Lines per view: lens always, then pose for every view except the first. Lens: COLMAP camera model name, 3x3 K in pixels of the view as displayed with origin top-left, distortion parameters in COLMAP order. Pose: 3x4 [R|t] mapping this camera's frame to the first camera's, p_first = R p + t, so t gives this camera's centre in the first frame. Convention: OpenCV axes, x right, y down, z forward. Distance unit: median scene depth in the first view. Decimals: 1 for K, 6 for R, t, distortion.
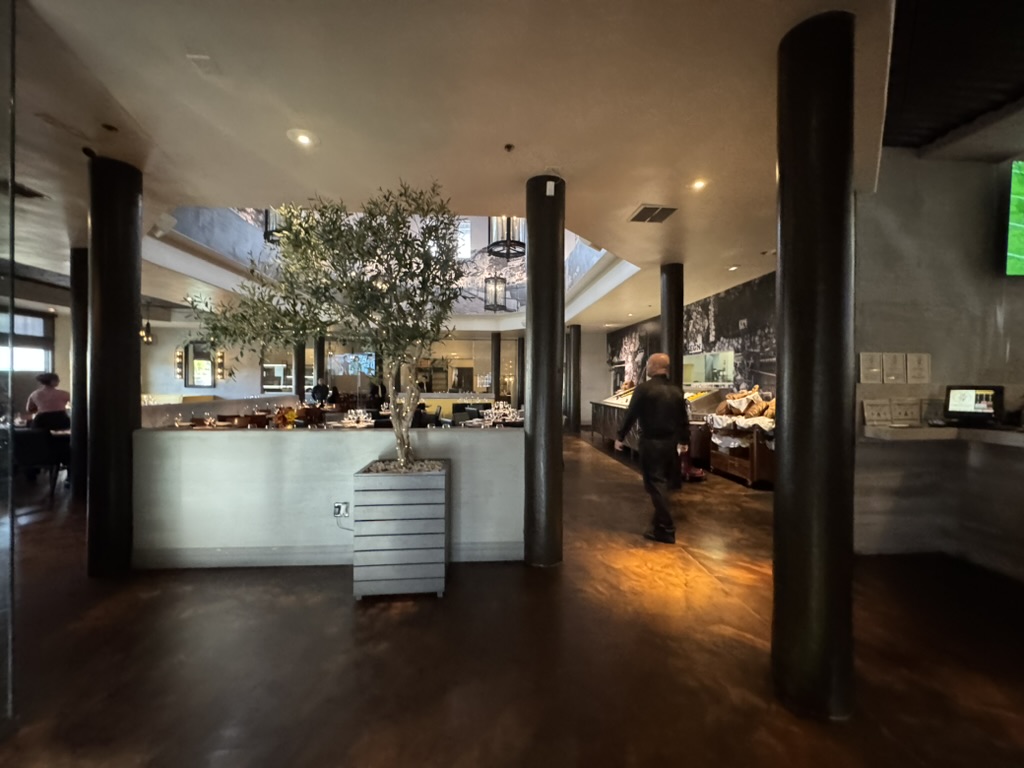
lens RADIAL K [[413.8, 0, 513.8], [0, 413.8, 383.5], [0, 0, 1]] dist [-0.001722, -0.000077]
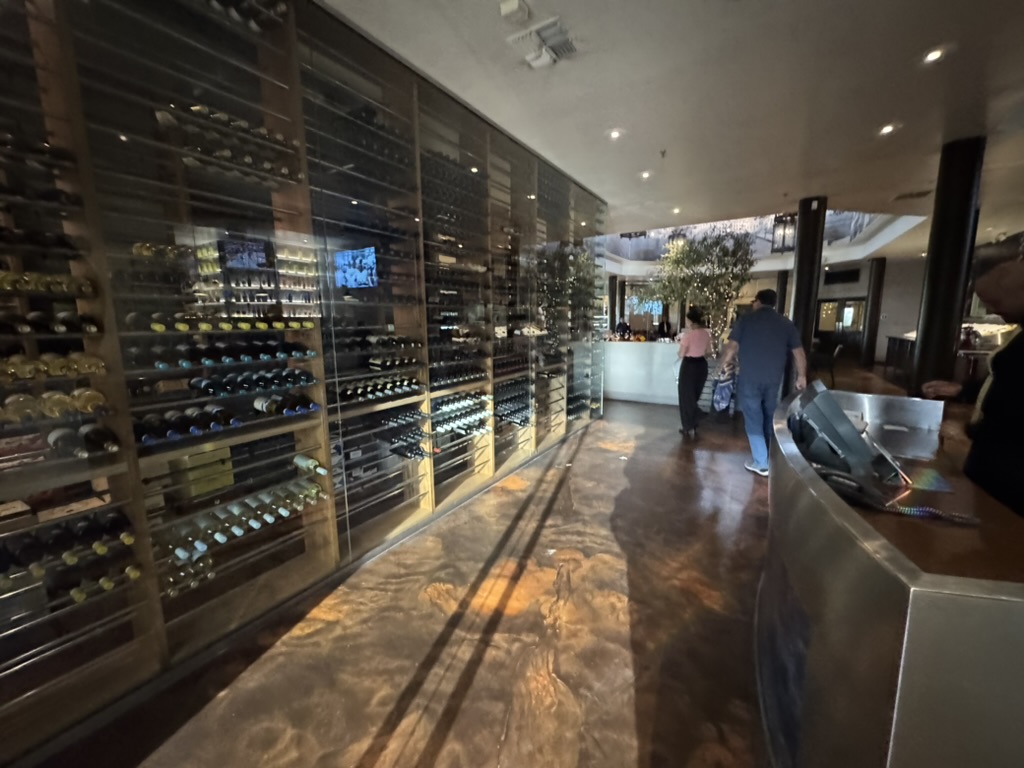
lens RADIAL K [[413.8, 0, 514.8], [0, 413.8, 386.8], [0, 0, 1]] dist [-0.001722, -0.000077]
pose [[0.816184, 0.076002, -0.572772, 0.032080], [0.013181, 0.988604, 0.149961, 0.001373], [0.577642, -0.129946, 0.805881, -0.351135]]
